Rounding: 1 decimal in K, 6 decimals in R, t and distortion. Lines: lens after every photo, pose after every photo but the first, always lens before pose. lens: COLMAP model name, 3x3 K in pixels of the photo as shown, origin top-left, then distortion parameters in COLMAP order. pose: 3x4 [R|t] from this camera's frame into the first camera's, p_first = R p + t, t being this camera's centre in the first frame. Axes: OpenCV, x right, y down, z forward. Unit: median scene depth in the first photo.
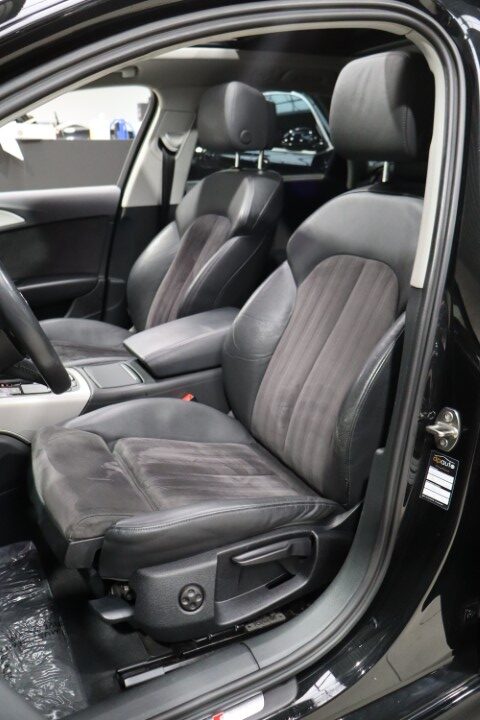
lens RADIAL K [[603.7, 0, 240.1], [0, 603.7, 361.5], [0, 0, 1]] dist [0.008889, -0.008202]
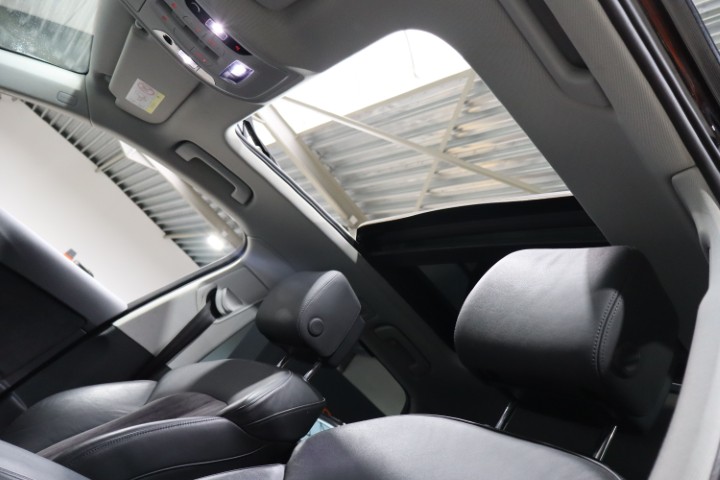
lens RADIAL K [[603.7, 0, 359.5], [0, 603.7, 239.2], [0, 0, 1]] dist [0.008889, -0.008202]
pose [[0.815404, 0.573998, -0.075123, 0.040825], [-0.458709, 0.561493, -0.688703, 0.047793], [-0.353133, 0.596030, 0.721142, 0.329358]]
